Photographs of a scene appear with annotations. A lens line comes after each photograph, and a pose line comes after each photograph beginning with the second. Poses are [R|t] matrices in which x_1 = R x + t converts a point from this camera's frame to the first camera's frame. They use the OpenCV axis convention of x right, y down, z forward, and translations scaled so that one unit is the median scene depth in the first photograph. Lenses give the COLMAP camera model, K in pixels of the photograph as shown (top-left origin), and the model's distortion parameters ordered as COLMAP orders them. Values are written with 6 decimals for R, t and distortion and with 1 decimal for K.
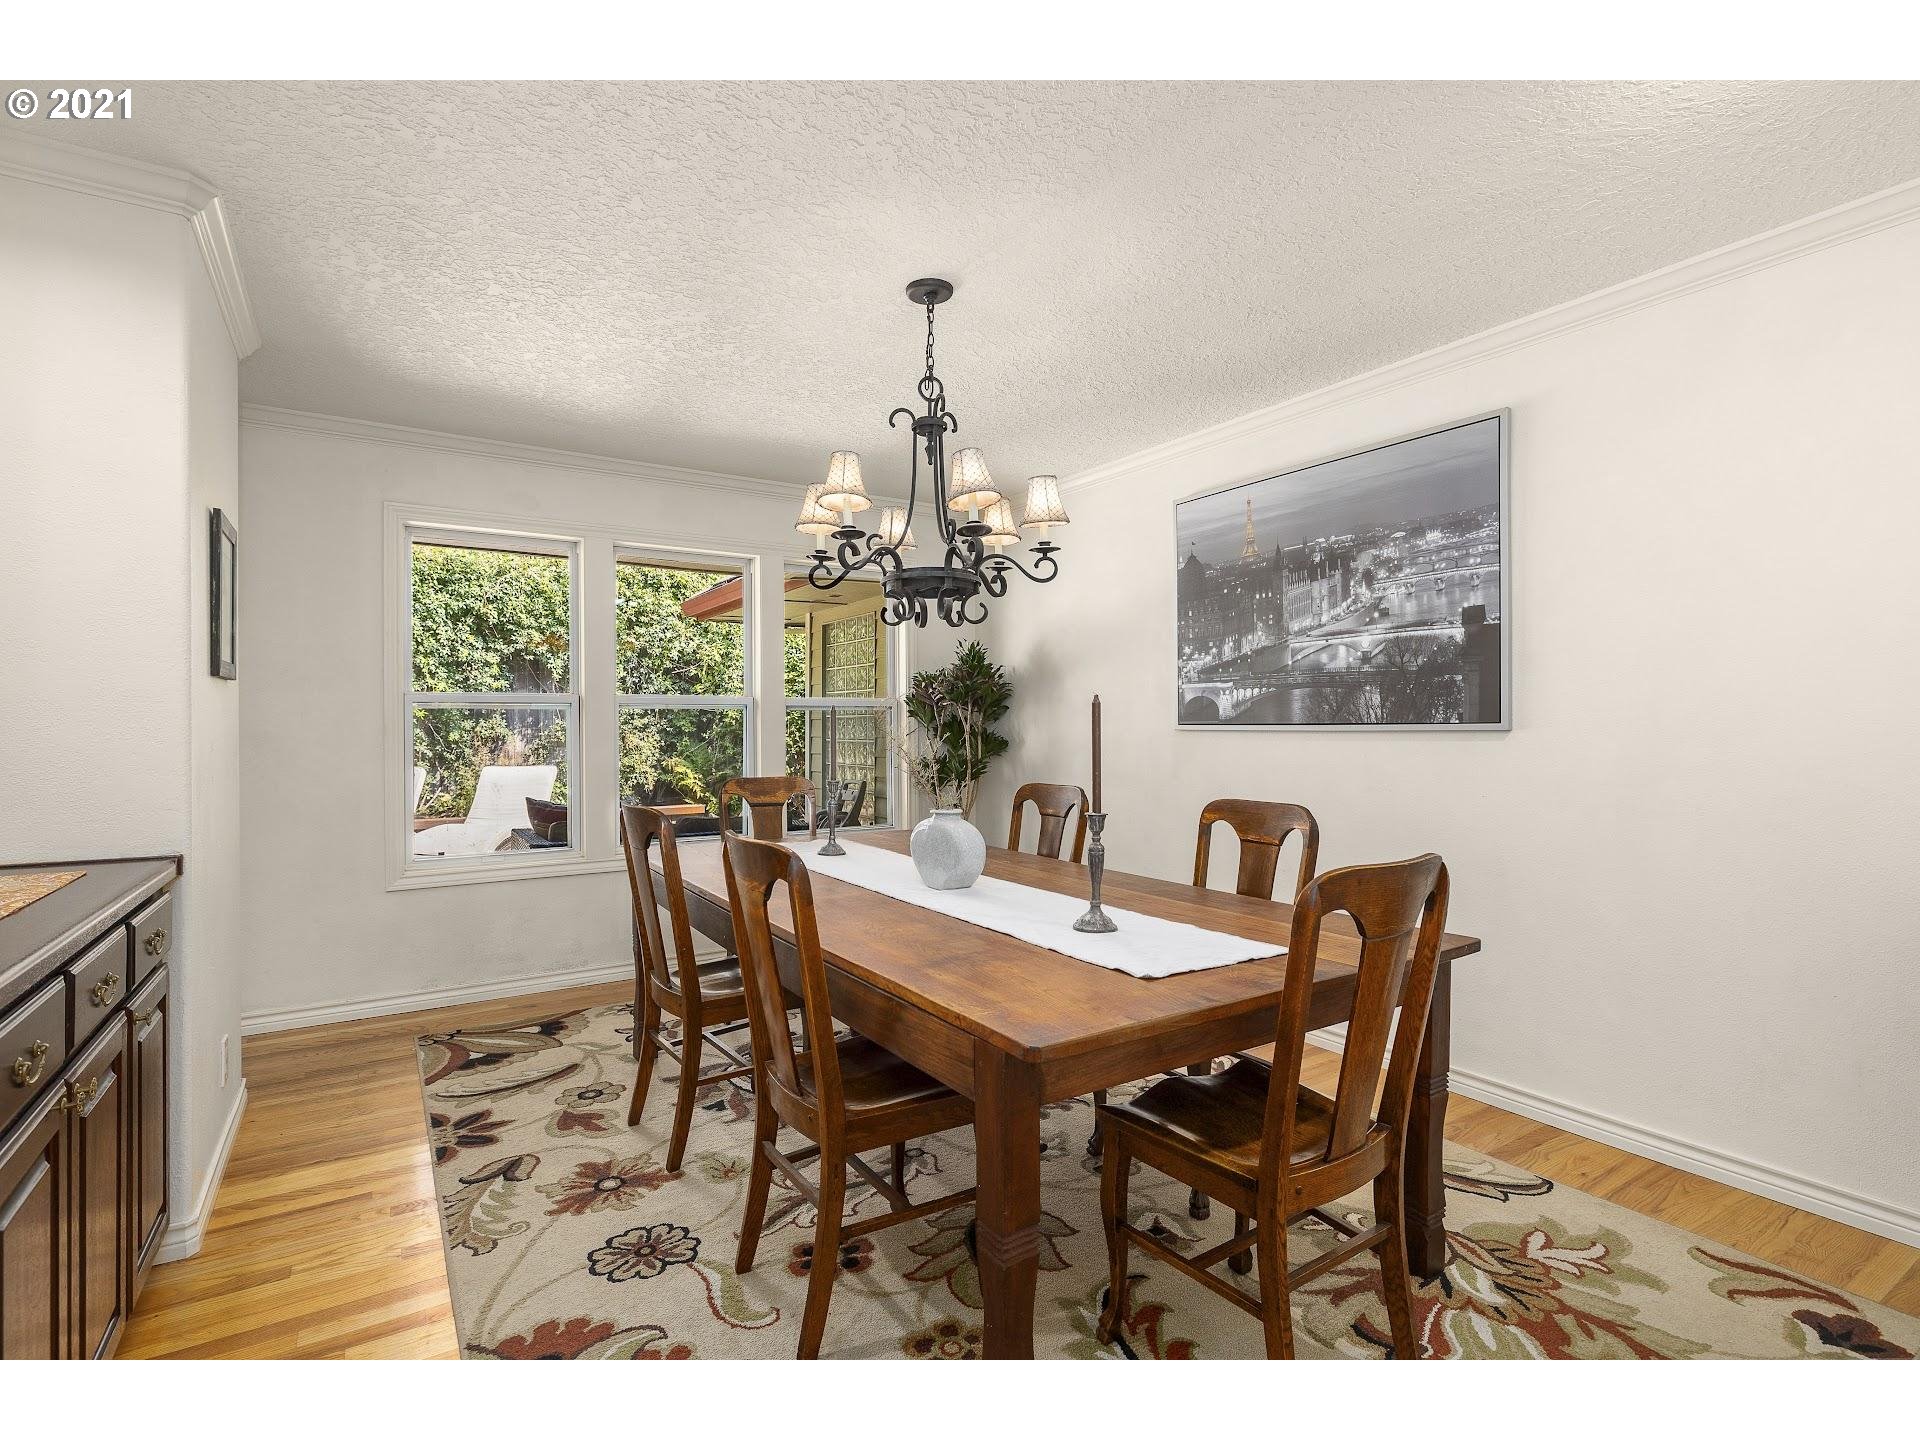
lens RADIAL K [[917.0, 0, 957.2], [0, 917.0, 719.9], [0, 0, 1]] dist [0.003960, 0.000167]
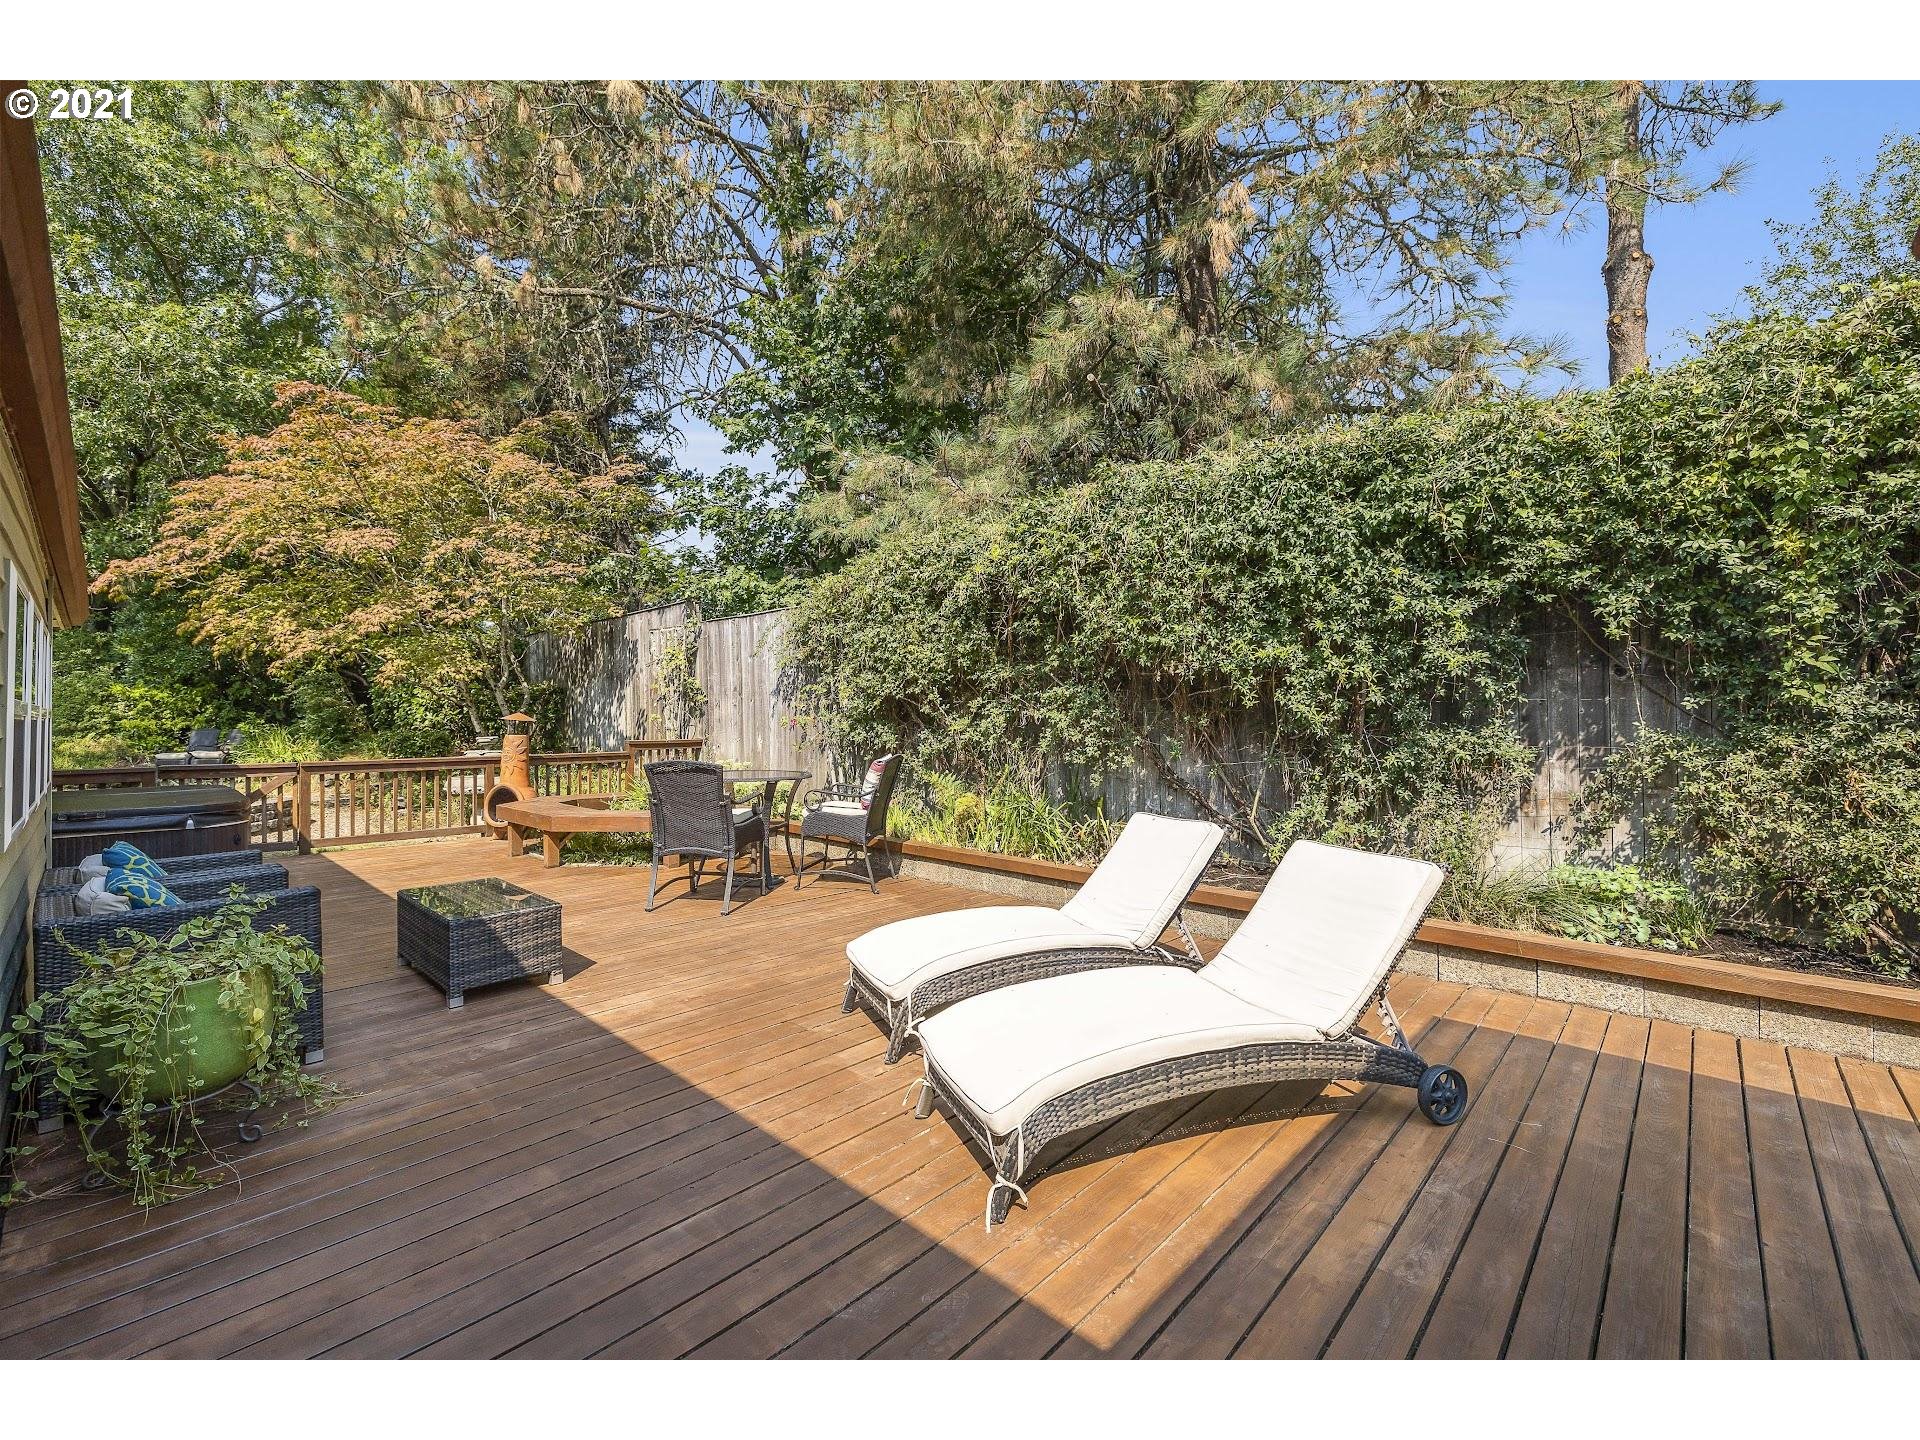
lens RADIAL K [[803.3, 0, 954.6], [0, 803.3, 718.9], [0, 0, 1]] dist [-0.007942, 0.000506]
pose [[0.220660, 0.004806, -0.975339, -0.136673], [0.001055, 0.999986, 0.005166, -0.008871], [0.975350, -0.002169, 0.220652, 0.631018]]
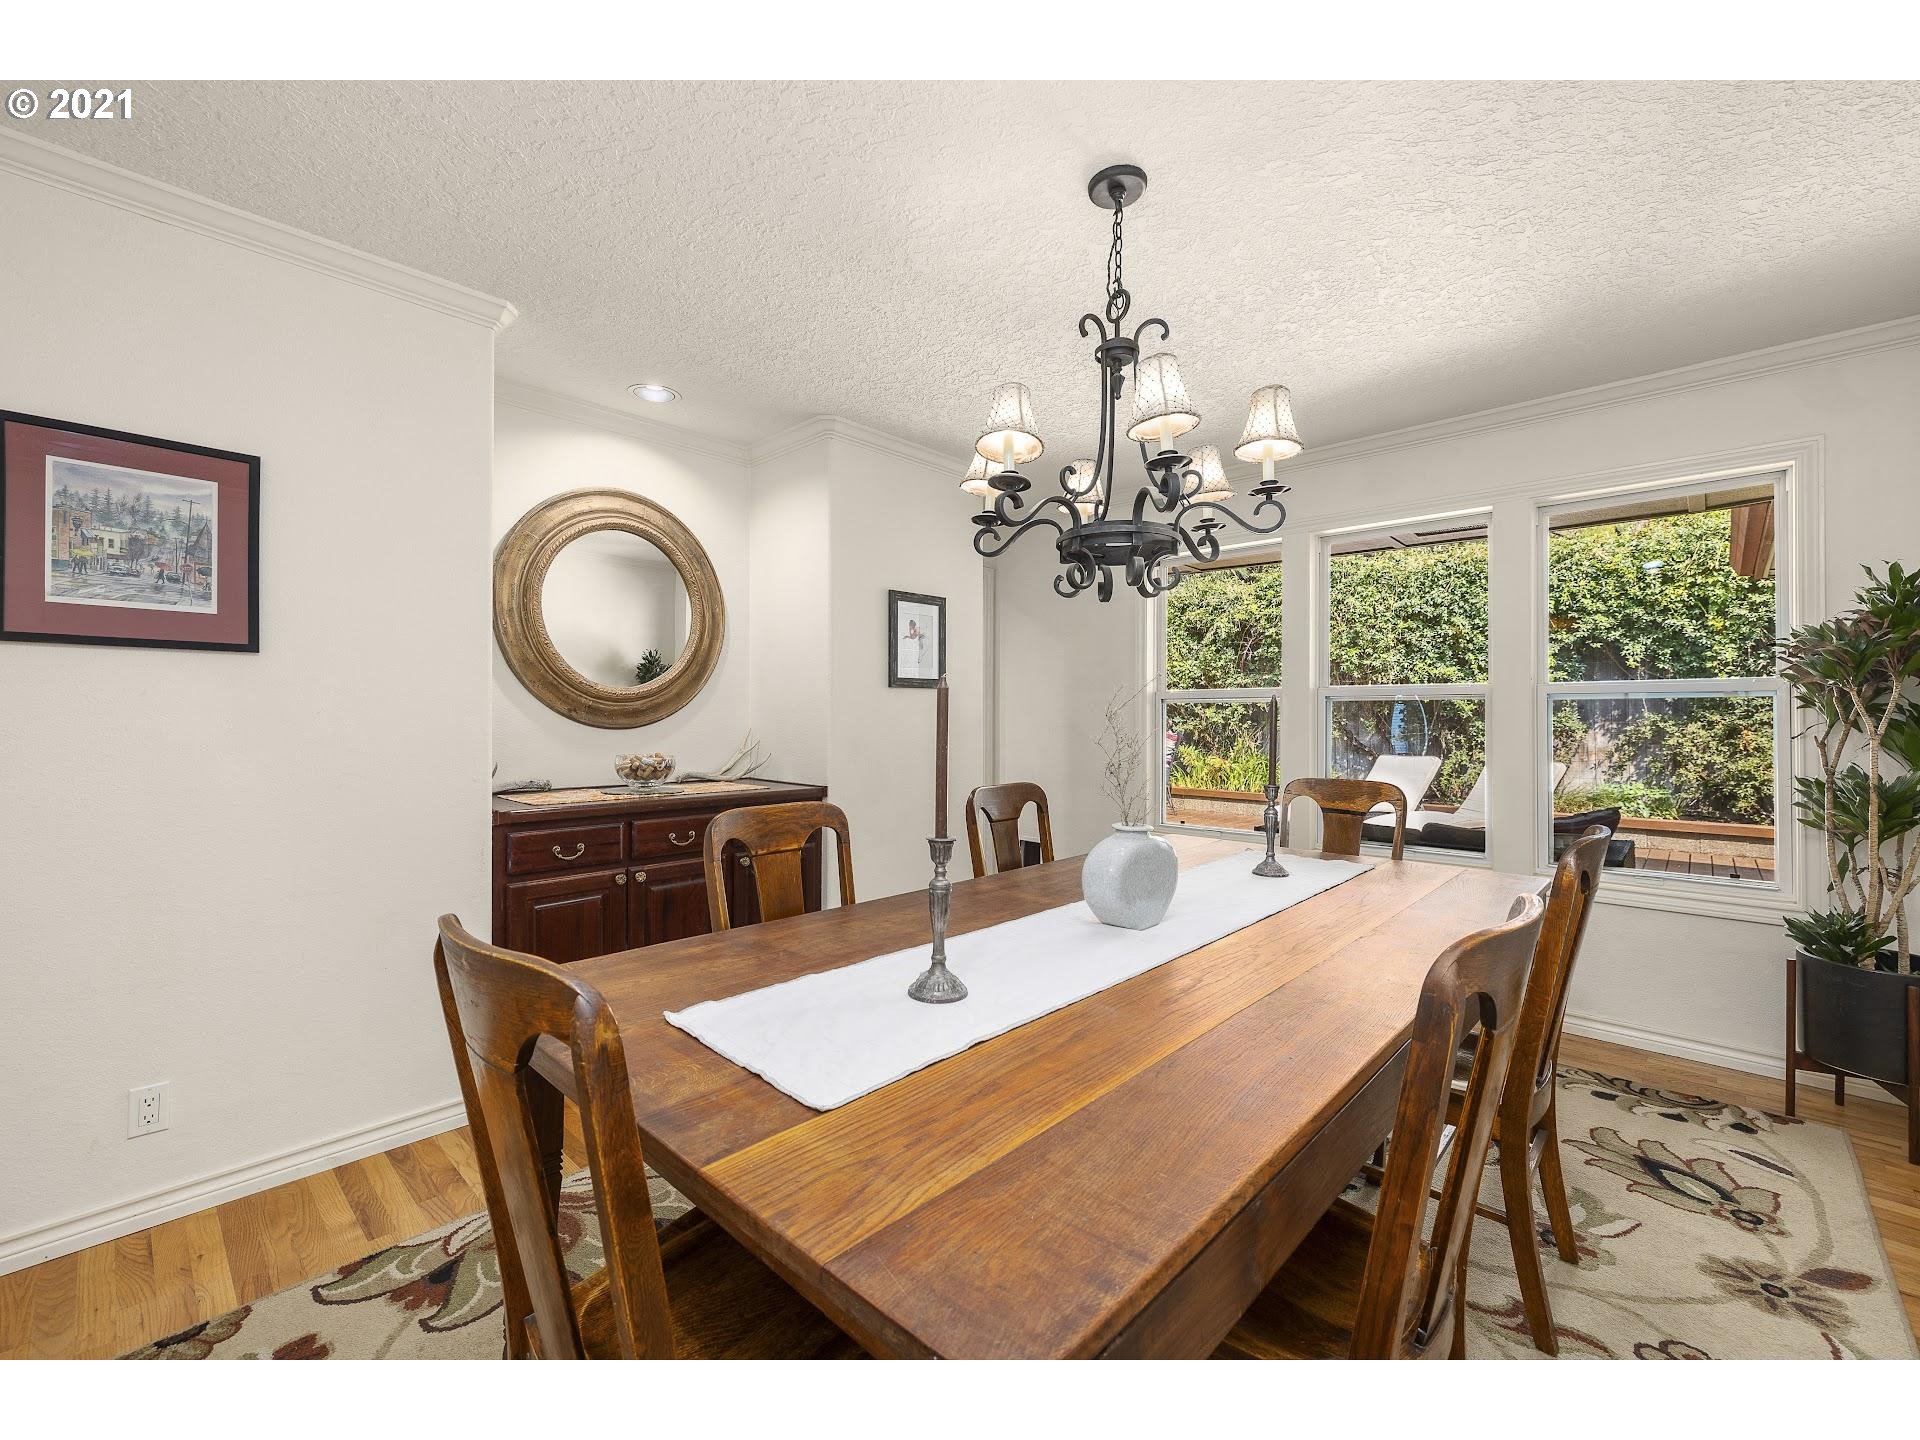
lens RADIAL K [[803.3, 0, 954.3], [0, 803.3, 717.2], [0, 0, 1]] dist [-0.007942, 0.000506]
pose [[0.223291, 0.005098, -0.974739, 0.175178], [-0.002010, 0.999987, 0.004770, 0.001657], [0.974750, 0.000894, 0.223298, 0.200345]]
